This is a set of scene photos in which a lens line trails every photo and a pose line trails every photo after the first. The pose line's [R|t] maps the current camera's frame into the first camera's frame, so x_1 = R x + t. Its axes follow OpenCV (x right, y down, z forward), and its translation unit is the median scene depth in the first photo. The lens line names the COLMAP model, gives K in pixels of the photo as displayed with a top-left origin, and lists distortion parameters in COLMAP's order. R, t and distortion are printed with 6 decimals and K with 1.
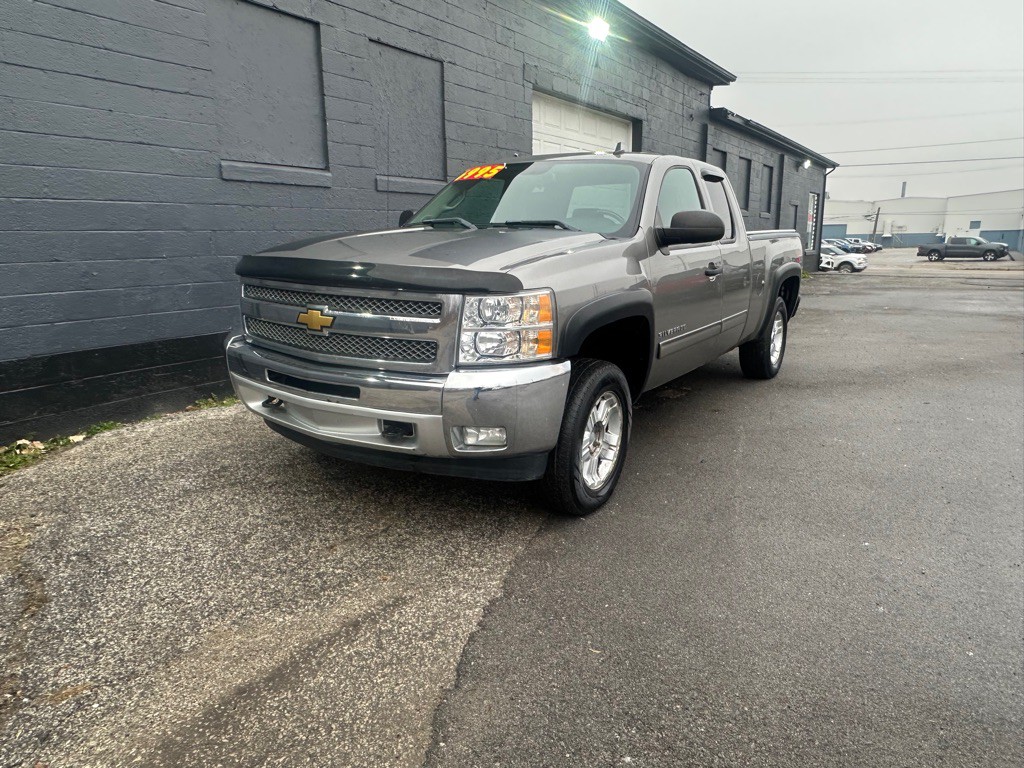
lens RADIAL K [[673.0, 0, 508.0], [0, 673.0, 388.1], [0, 0, 1]] dist [0.001185, -0.004335]
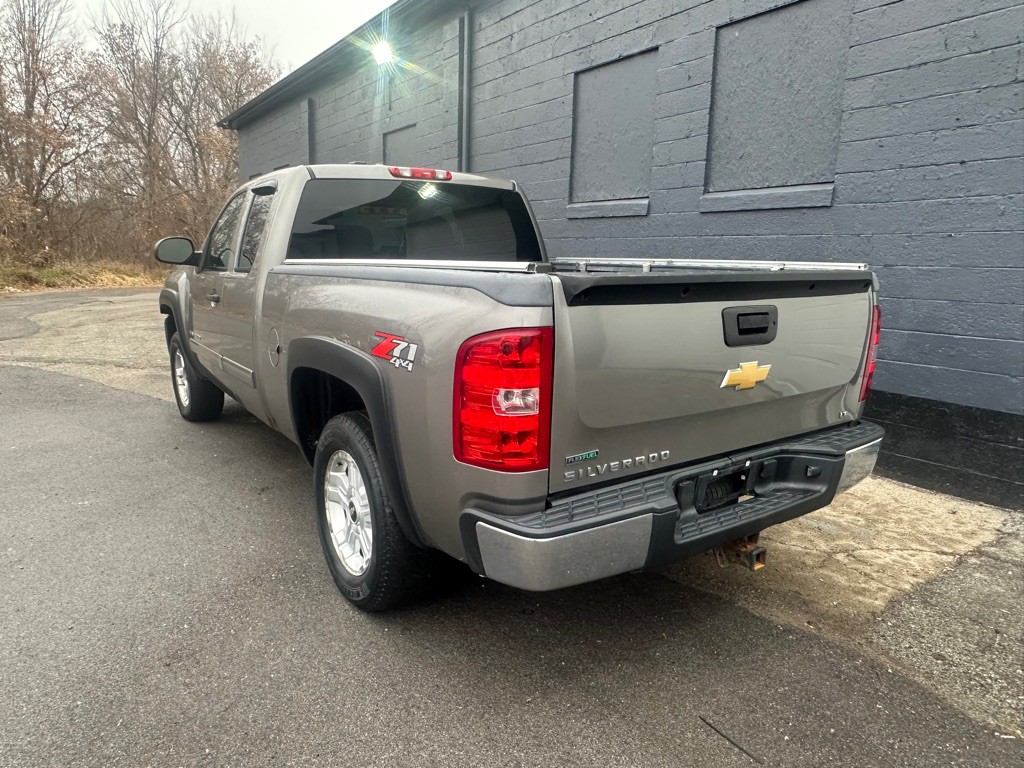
lens RADIAL K [[673.0, 0, 508.0], [0, 673.0, 388.1], [0, 0, 1]] dist [0.001185, -0.004335]
pose [[-0.360234, 0.177353, -0.915848, 0.827476], [-0.227474, 0.935426, 0.270617, -0.319839], [0.904703, 0.305817, -0.296629, 1.338324]]
